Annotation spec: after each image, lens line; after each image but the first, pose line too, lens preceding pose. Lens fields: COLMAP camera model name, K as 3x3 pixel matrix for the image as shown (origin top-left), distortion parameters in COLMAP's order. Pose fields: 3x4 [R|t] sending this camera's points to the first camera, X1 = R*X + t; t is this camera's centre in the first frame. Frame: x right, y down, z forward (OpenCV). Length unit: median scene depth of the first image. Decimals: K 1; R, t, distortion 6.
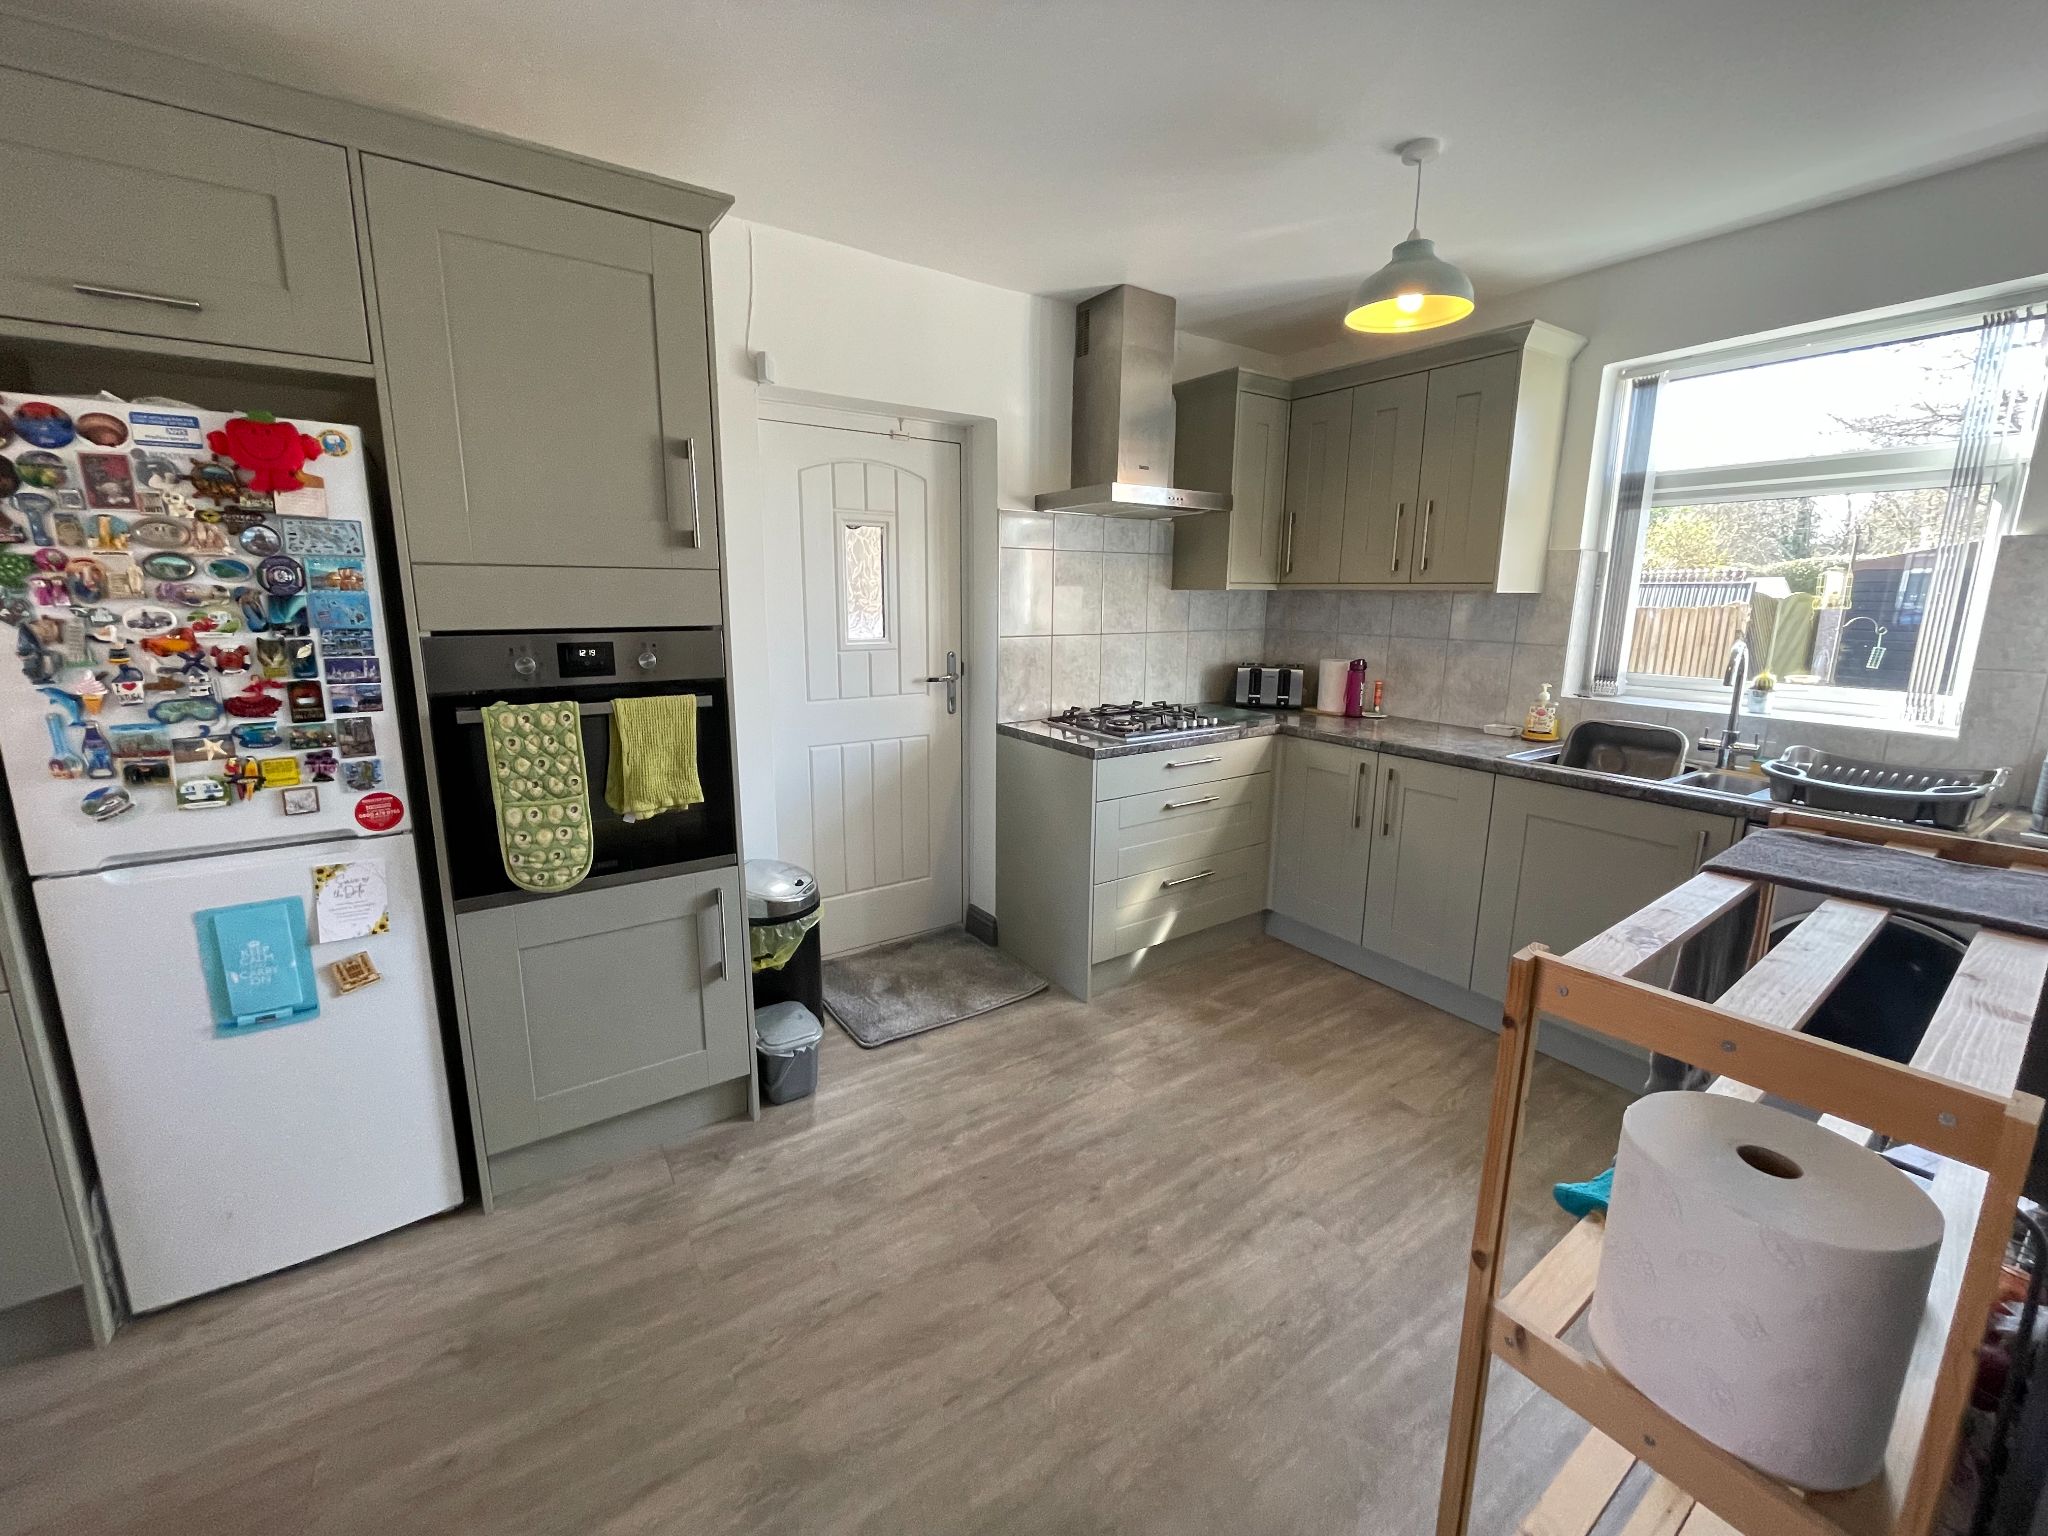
lens RADIAL K [[825.7, 0, 1023.9], [0, 825.7, 746.7], [0, 0, 1]] dist [-0.000832, -0.000189]
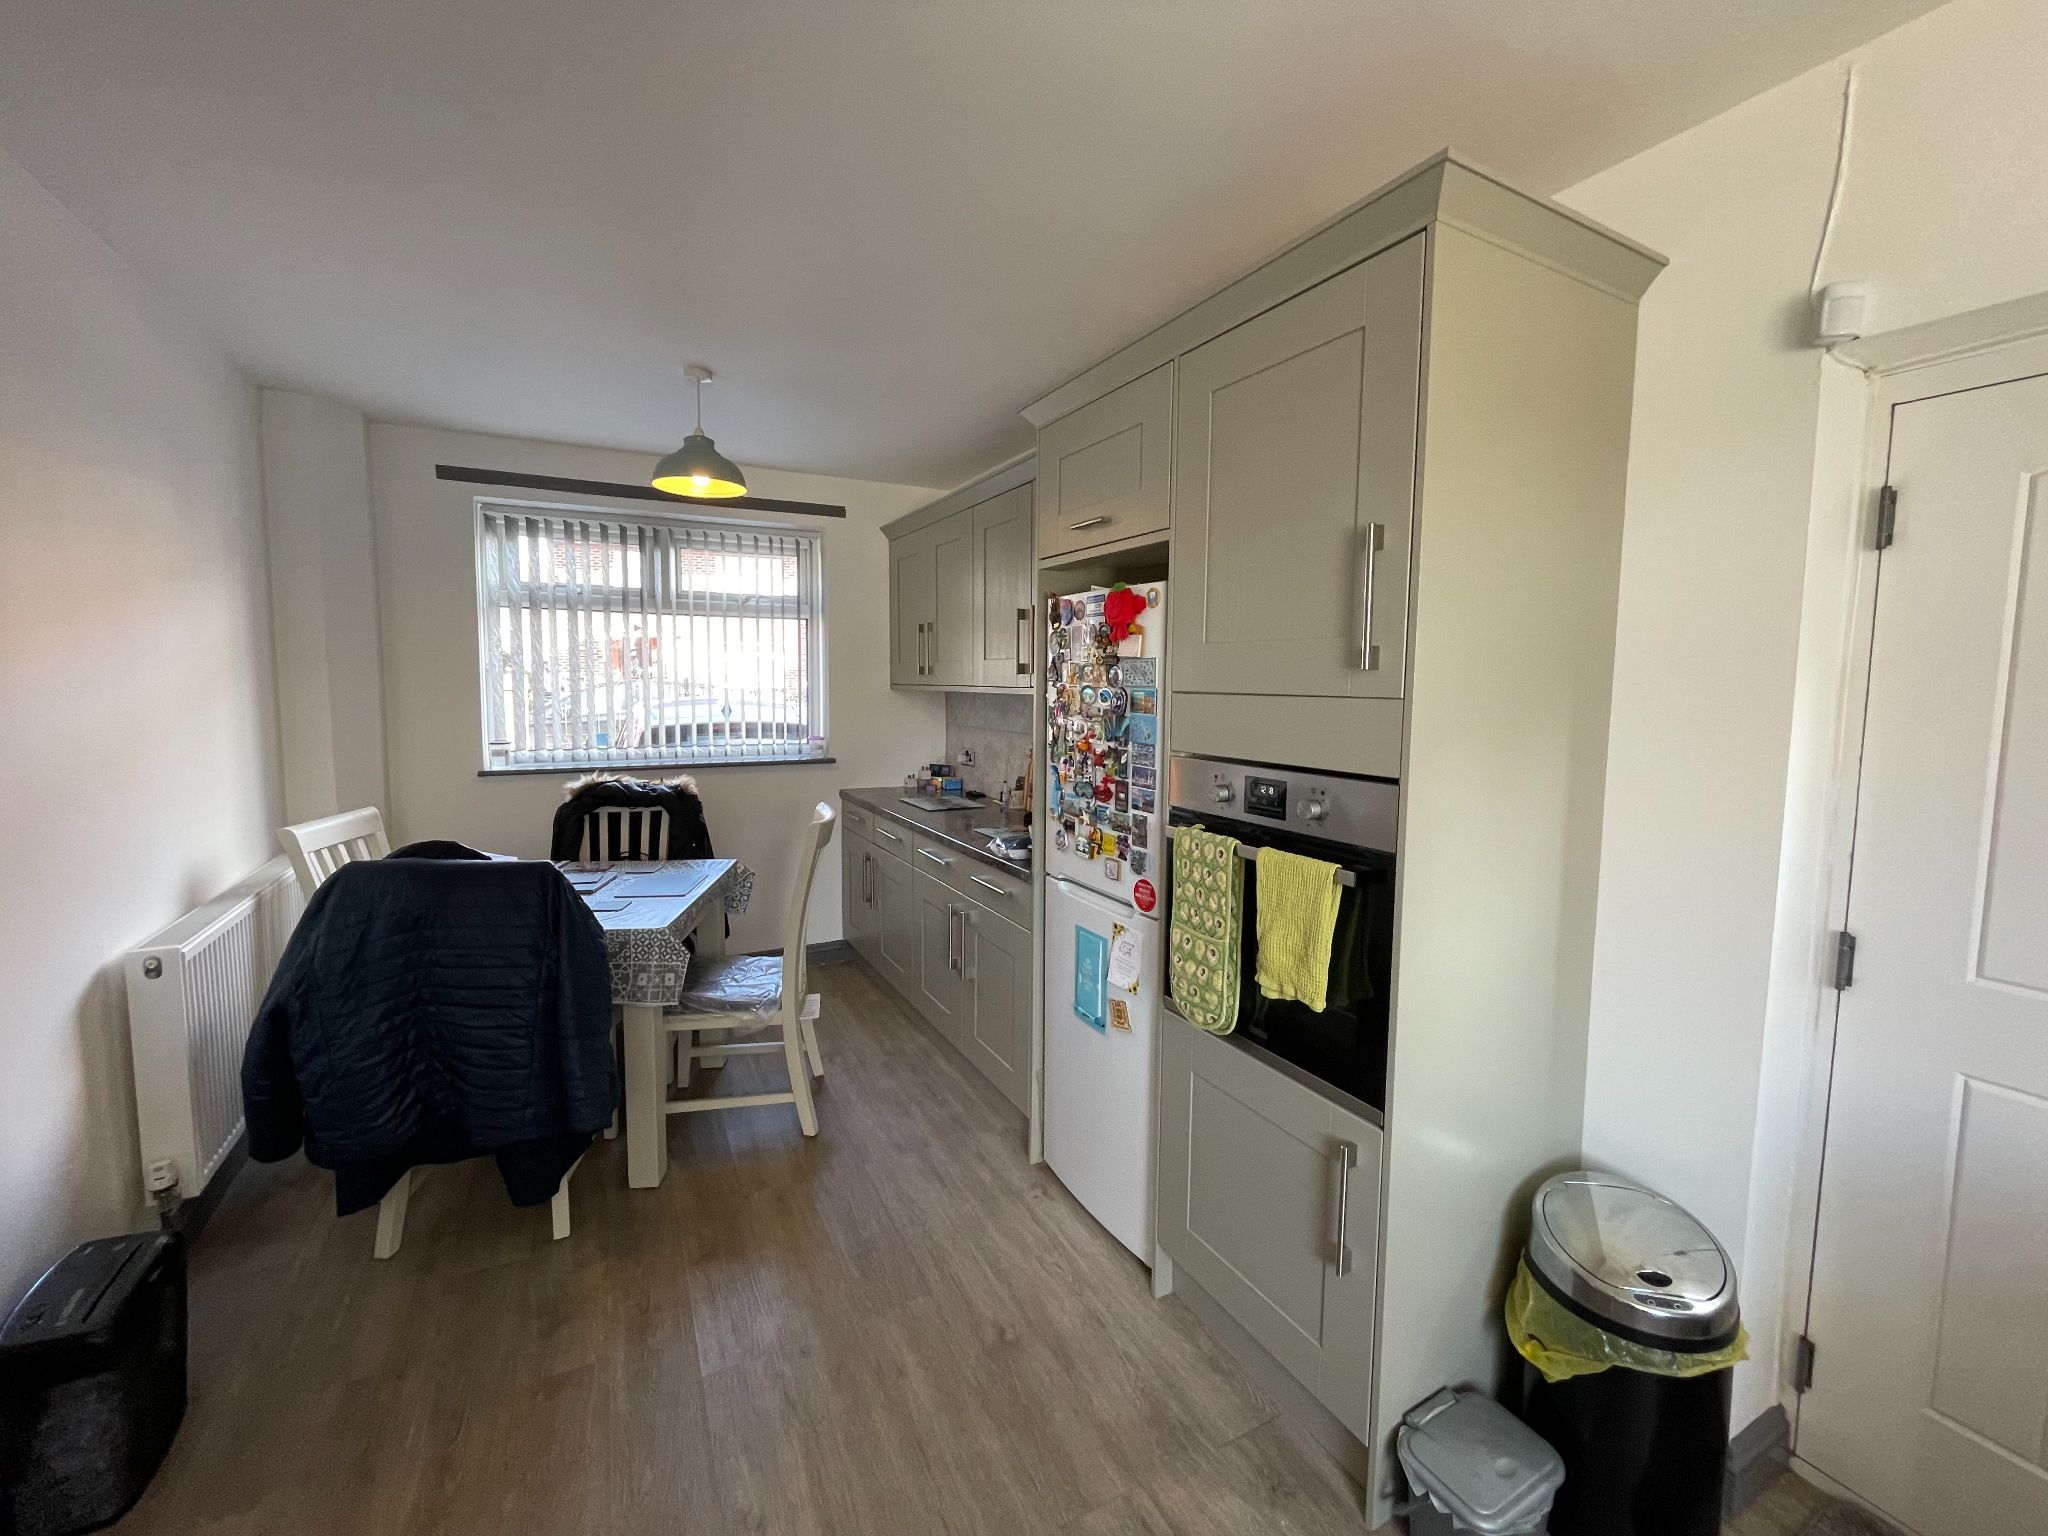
lens RADIAL K [[825.7, 0, 1023.9], [0, 825.7, 746.7], [0, 0, 1]] dist [-0.000832, -0.000189]
pose [[-0.106457, 0.074049, -0.991556, 0.430868], [-0.191821, 0.976961, 0.093553, -0.221898], [0.975639, 0.200160, -0.089801, 0.943342]]
